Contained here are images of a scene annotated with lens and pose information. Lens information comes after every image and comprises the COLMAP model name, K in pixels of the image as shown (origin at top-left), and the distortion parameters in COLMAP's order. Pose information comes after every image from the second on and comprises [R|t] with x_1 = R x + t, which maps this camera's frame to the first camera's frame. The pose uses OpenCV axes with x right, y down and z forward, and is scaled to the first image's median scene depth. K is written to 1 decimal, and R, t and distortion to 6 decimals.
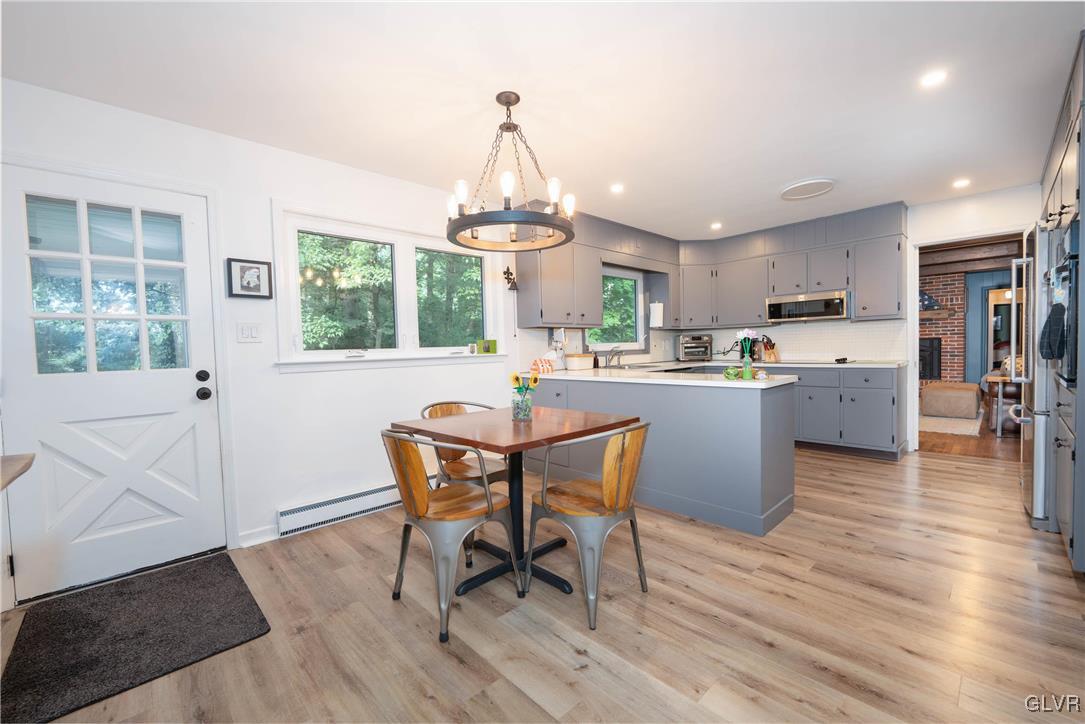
lens RADIAL K [[434.2, 0, 542.5], [0, 434.2, 362.0], [0, 0, 1]] dist [-0.002163, -0.000232]
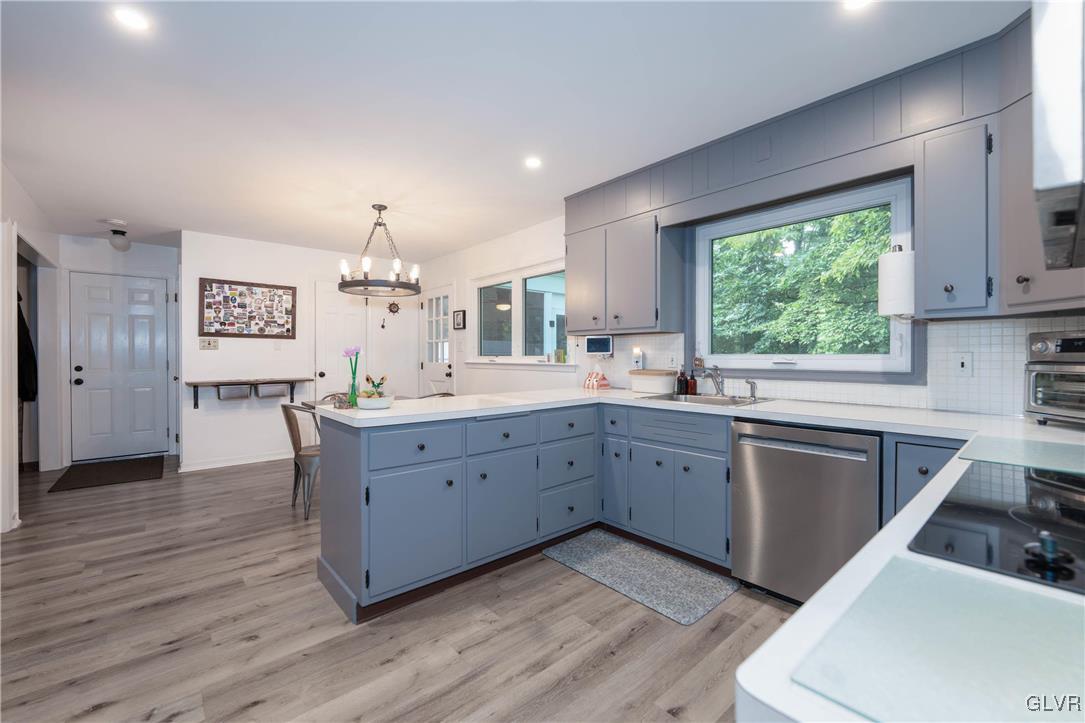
lens RADIAL K [[451.1, 0, 546.1], [0, 451.1, 358.3], [0, 0, 1]] dist [-0.001247, 0.000062]
pose [[-0.038733, 0.035251, -0.998628, 1.444515], [-0.028913, 0.998920, 0.036383, -0.104153], [0.998831, 0.030282, -0.037672, 1.529481]]
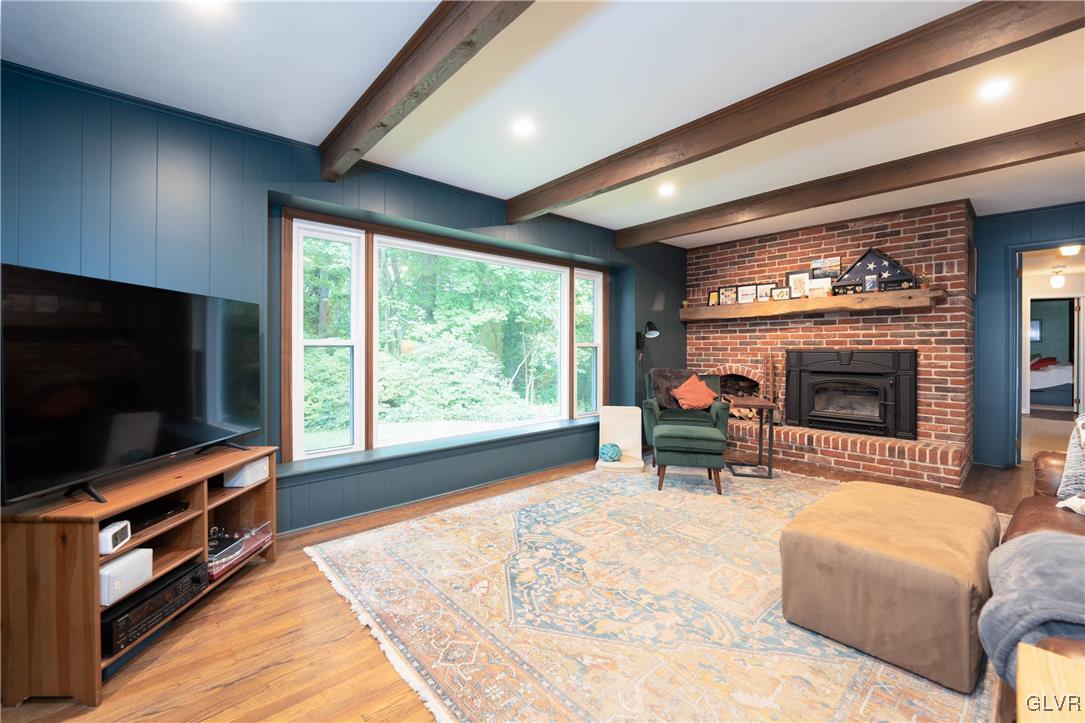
lens RADIAL K [[438.1, 0, 540.1], [0, 438.1, 348.7], [0, 0, 1]] dist [0.000629, 0.000161]
pose [[0.999113, 0.026557, -0.032667, 0.553329], [-0.027622, 0.999086, -0.032612, -0.032065], [0.031771, 0.033485, 0.998934, 0.538857]]
